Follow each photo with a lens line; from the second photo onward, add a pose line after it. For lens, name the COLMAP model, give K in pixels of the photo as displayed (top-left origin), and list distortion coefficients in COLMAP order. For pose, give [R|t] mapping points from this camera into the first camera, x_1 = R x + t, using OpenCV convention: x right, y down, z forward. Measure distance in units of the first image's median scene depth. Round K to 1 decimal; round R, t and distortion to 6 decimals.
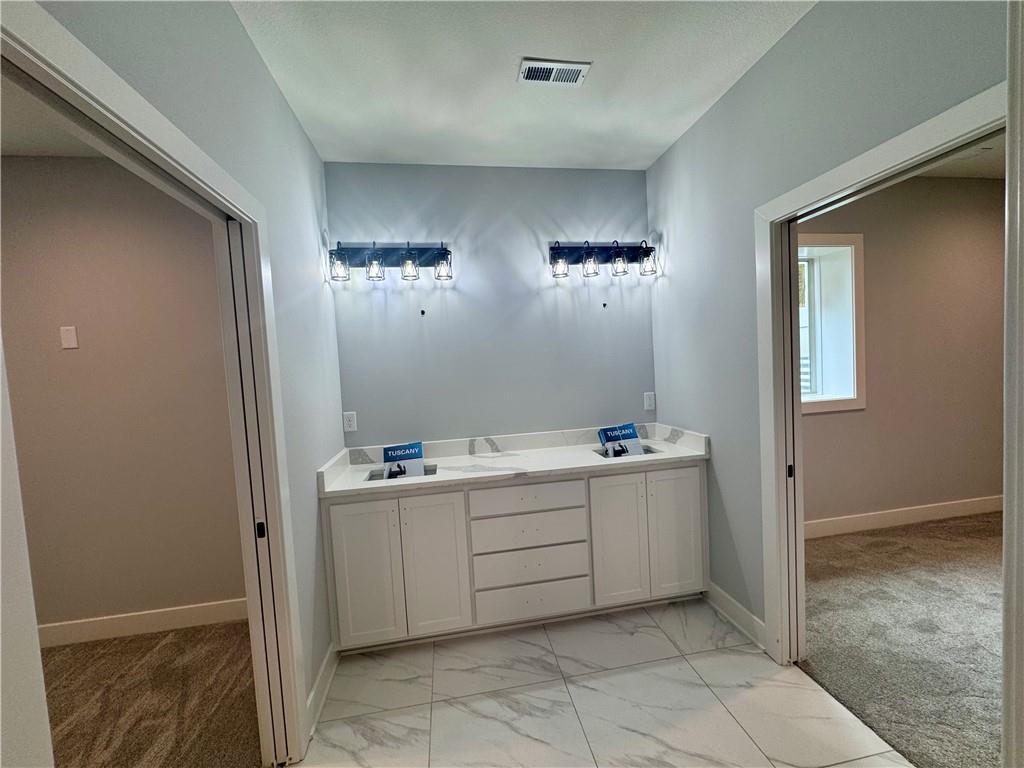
lens RADIAL K [[408.1, 0, 512.0], [0, 408.1, 384.0], [0, 0, 1]] dist [-0.001135, -0.000101]
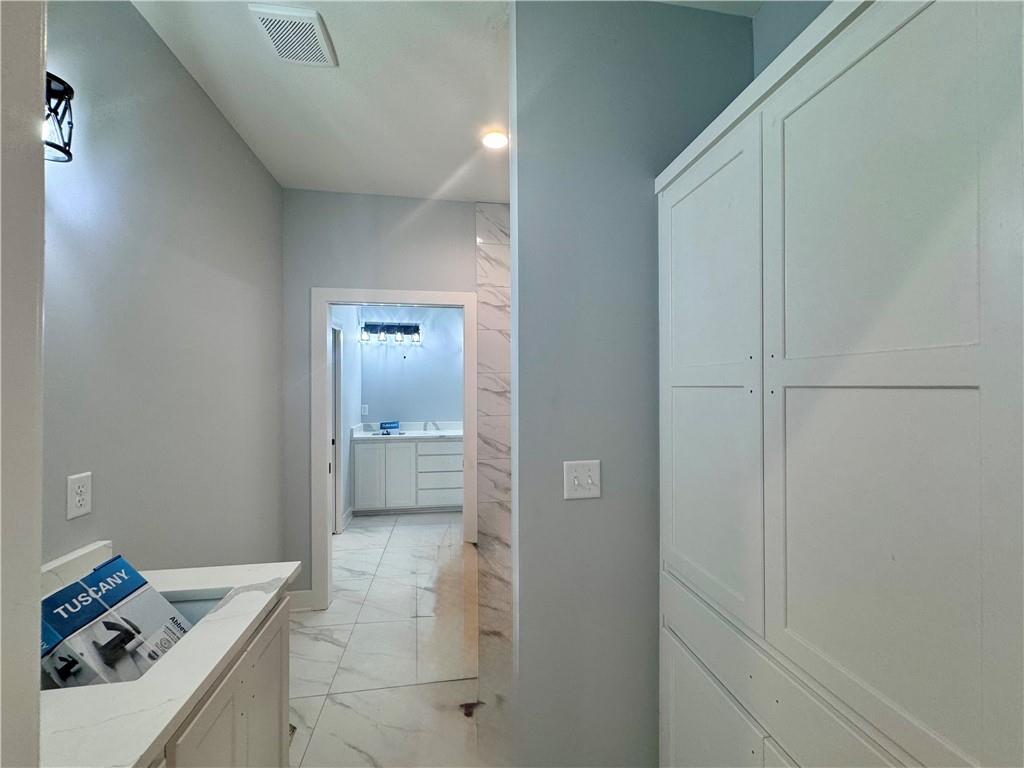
lens RADIAL K [[408.1, 0, 512.0], [0, 408.1, 384.0], [0, 0, 1]] dist [-0.001135, -0.000101]
pose [[0.998570, 0.052810, -0.008256, 0.354106], [-0.053157, 0.997339, -0.049888, 0.028628], [0.005599, 0.050255, 0.998721, -1.059401]]
